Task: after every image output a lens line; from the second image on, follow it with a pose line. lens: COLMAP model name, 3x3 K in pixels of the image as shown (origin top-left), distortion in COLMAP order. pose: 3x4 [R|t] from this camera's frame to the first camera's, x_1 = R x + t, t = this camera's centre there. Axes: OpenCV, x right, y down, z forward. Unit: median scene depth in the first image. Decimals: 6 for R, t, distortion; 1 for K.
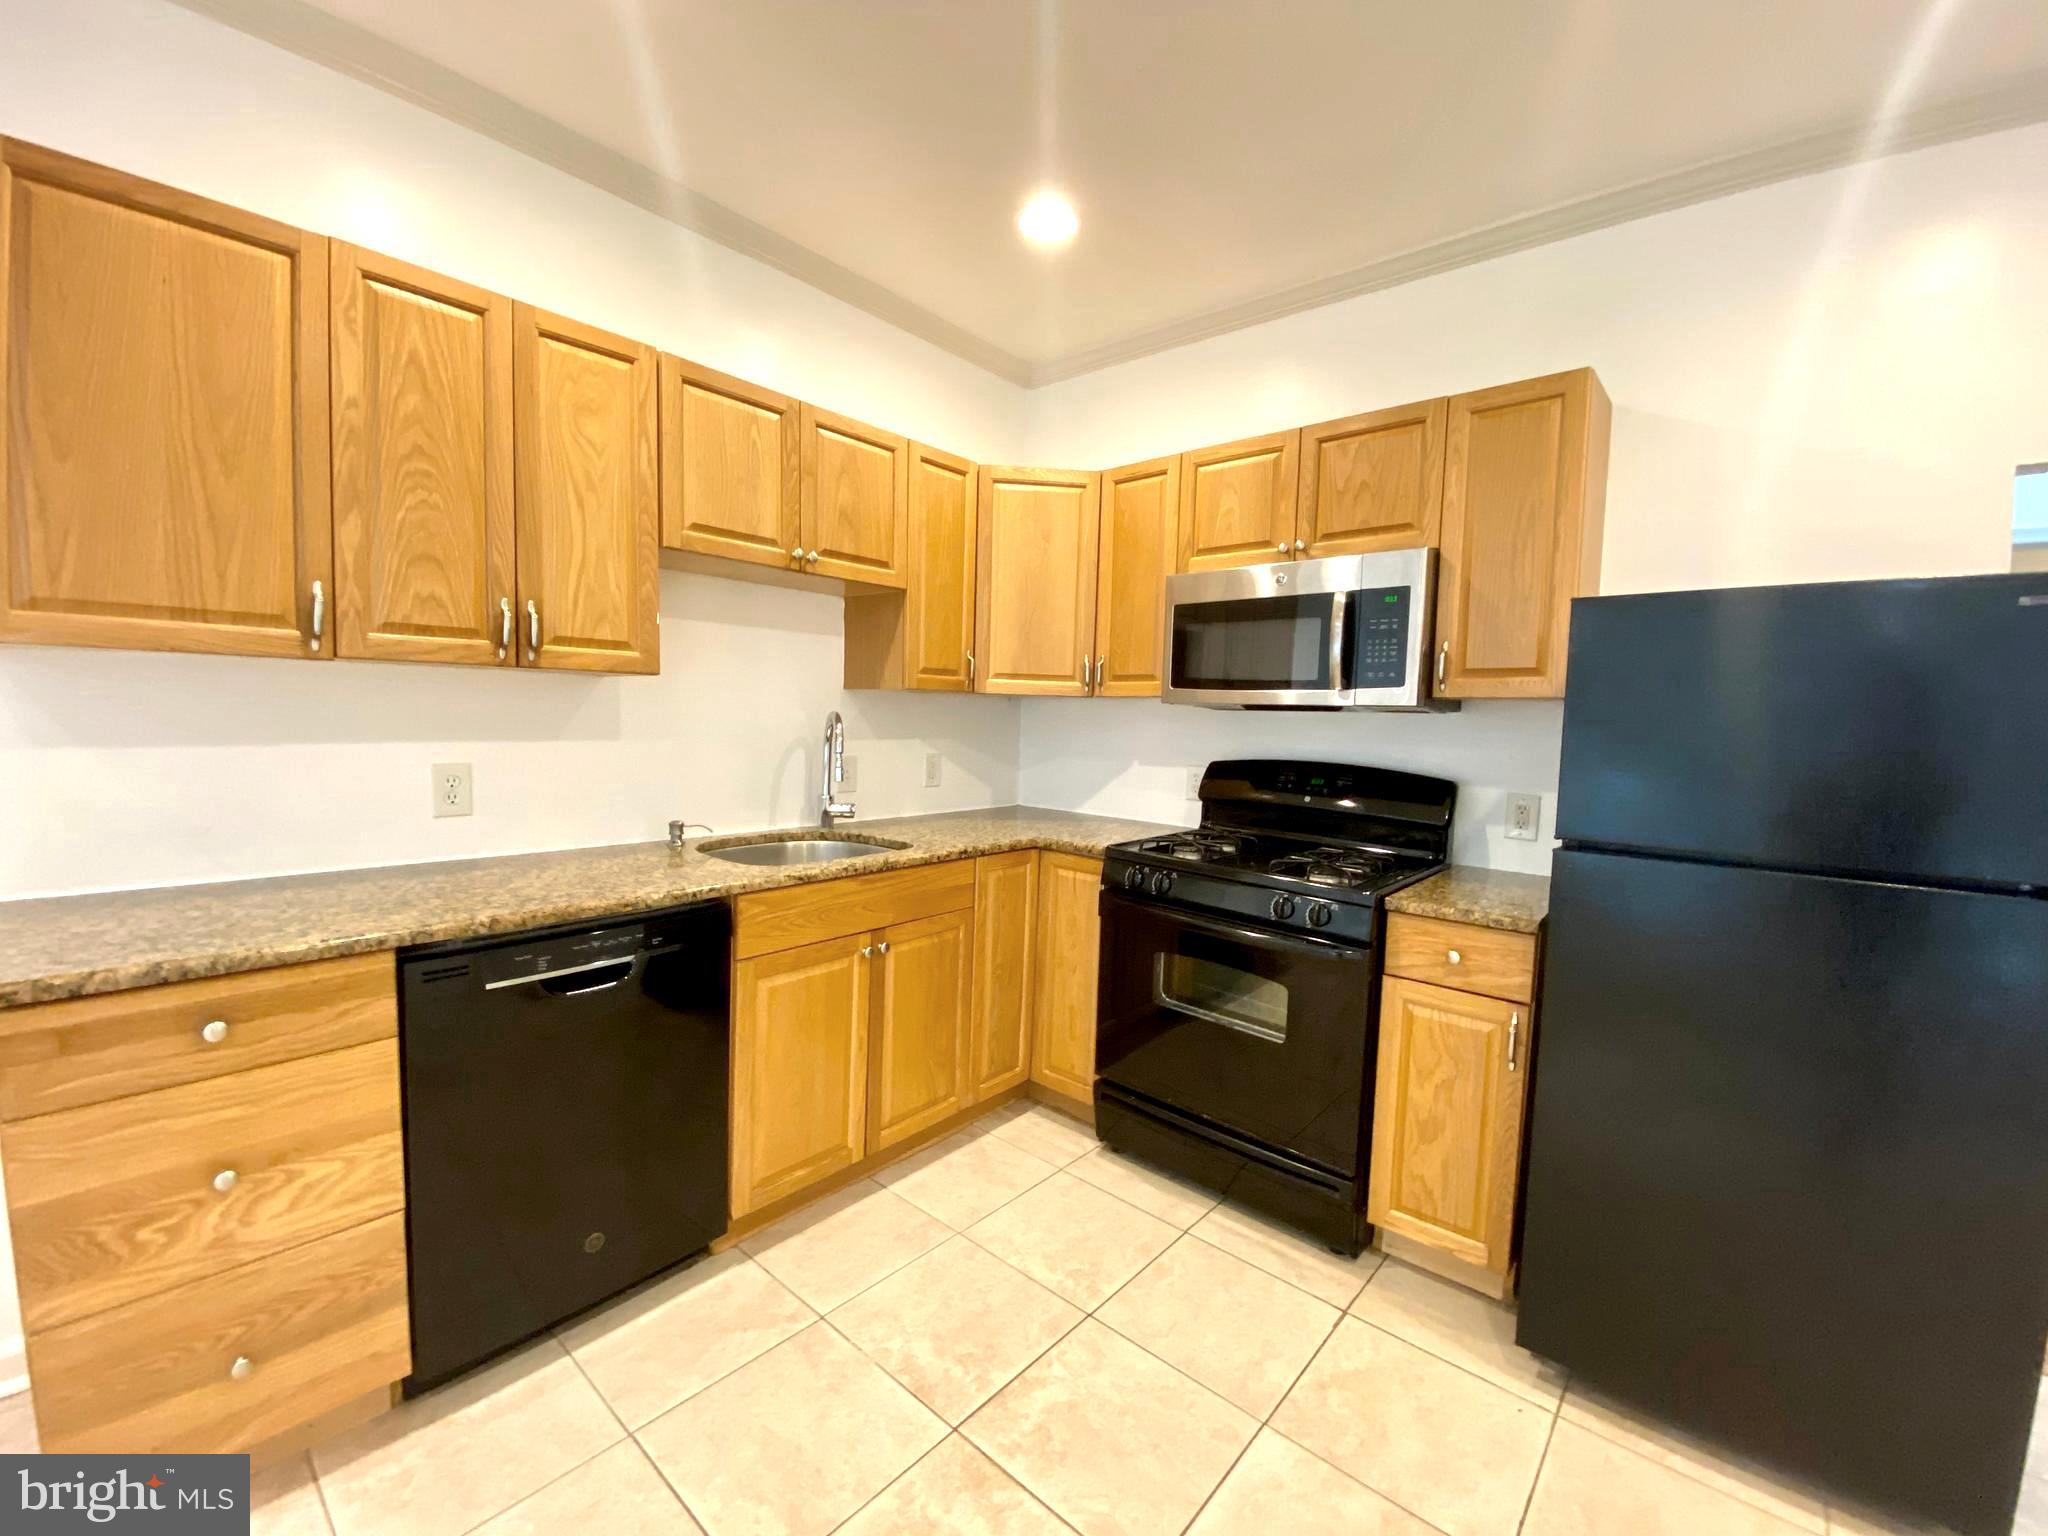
lens RADIAL K [[825.3, 0, 1011.2], [0, 825.3, 776.6], [0, 0, 1]] dist [0.002266, -0.000254]
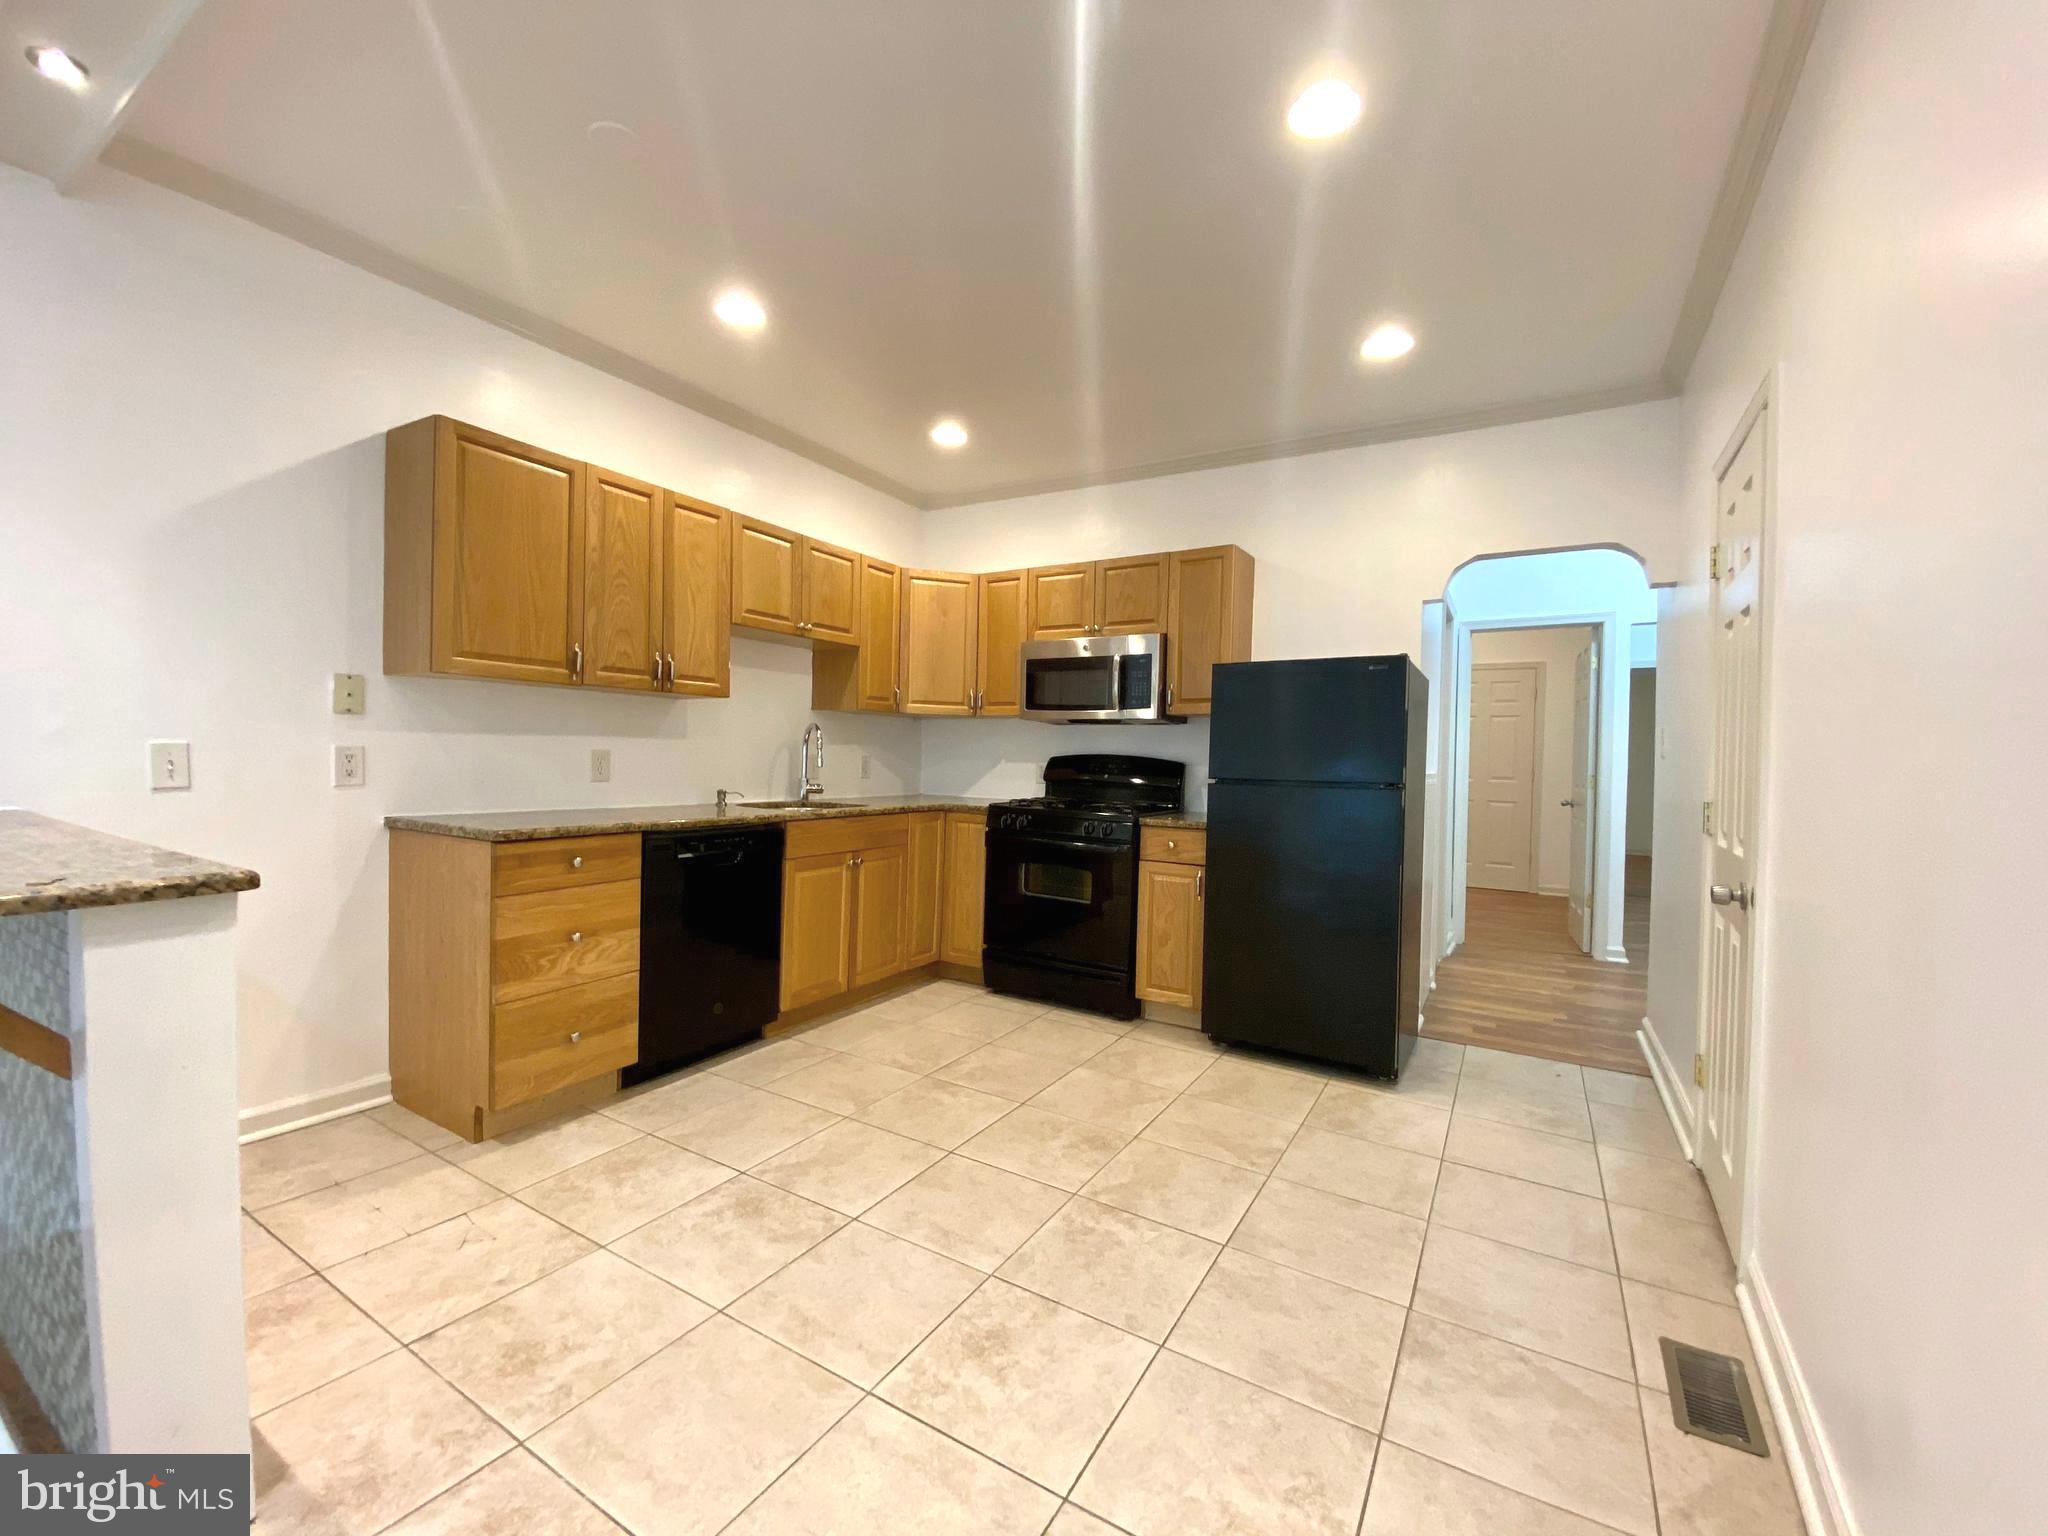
lens RADIAL K [[825.3, 0, 1011.2], [0, 825.3, 776.6], [0, 0, 1]] dist [0.002266, -0.000254]
pose [[0.983975, -0.007405, 0.178155, -0.148777], [0.015770, 0.998836, -0.045584, 0.116367], [-0.177610, 0.047663, 0.982946, -0.705482]]
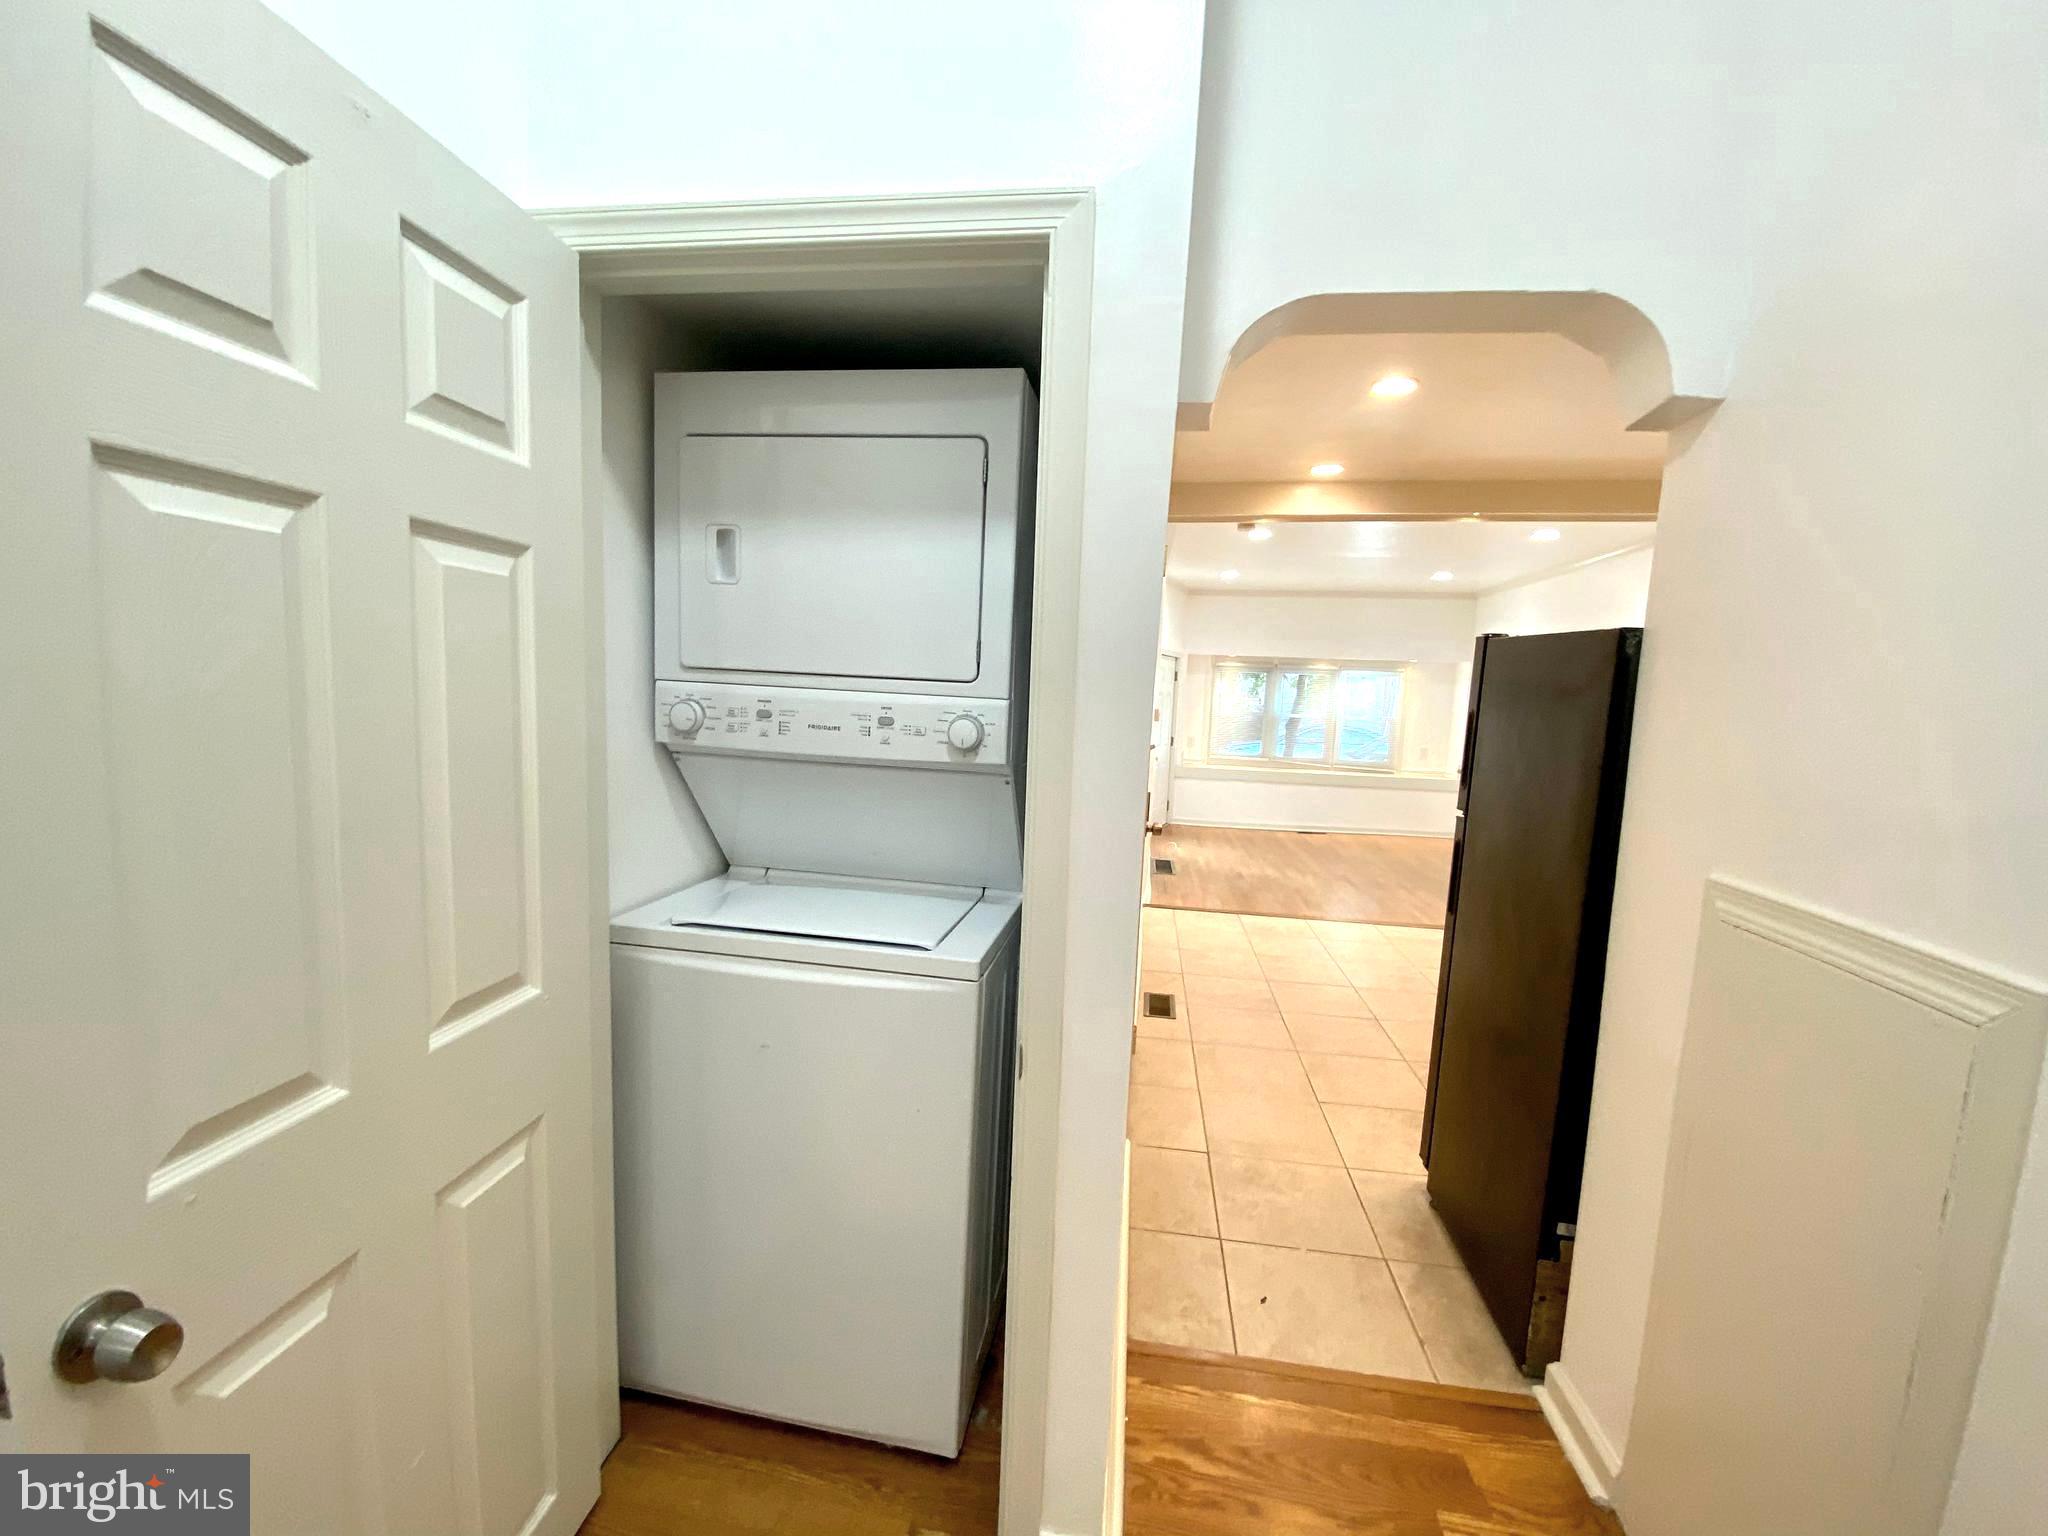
lens RADIAL K [[825.3, 0, 1011.2], [0, 825.3, 776.6], [0, 0, 1]] dist [0.002266, -0.000254]
pose [[-0.833257, 0.000051, -0.552886, 1.618780], [-0.101945, 0.982840, 0.153732, -0.041104], [0.543406, 0.184462, -0.818953, 0.919783]]
